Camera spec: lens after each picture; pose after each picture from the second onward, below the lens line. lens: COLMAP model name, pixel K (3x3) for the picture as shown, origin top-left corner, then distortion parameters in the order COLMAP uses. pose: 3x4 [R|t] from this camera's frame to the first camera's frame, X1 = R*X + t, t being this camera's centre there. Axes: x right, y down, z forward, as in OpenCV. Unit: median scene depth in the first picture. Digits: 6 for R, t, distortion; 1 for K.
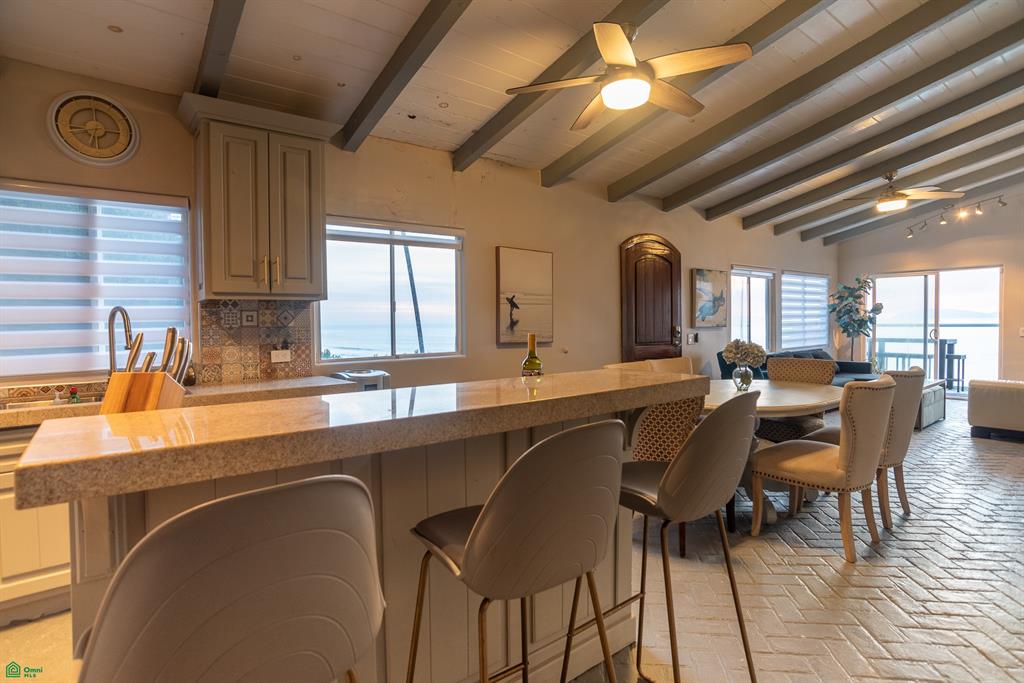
lens RADIAL K [[517.6, 0, 512.0], [0, 517.6, 341.5], [0, 0, 1]] dist [-0.092022, 0.051348]
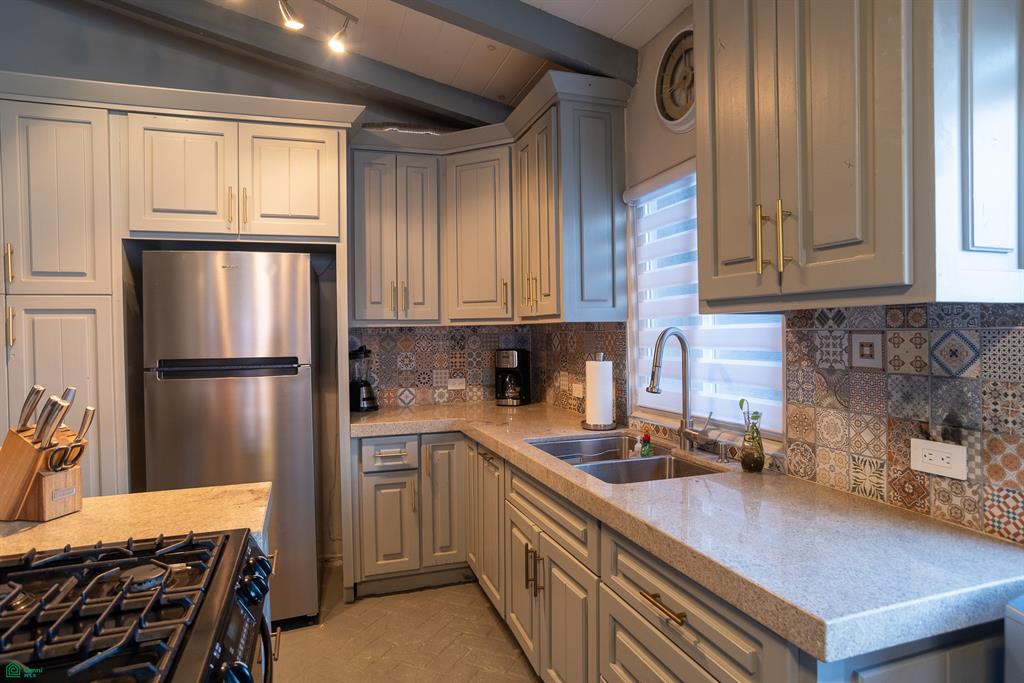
lens RADIAL K [[583.8, 0, 512.0], [0, 583.8, 341.5], [0, 0, 1]] dist [0.001617, 0.001173]
pose [[-0.339105, 0.037576, -0.939998, 0.032039], [-0.009933, 0.999003, 0.043518, -0.069706], [0.940696, 0.024094, -0.338394, 0.872932]]
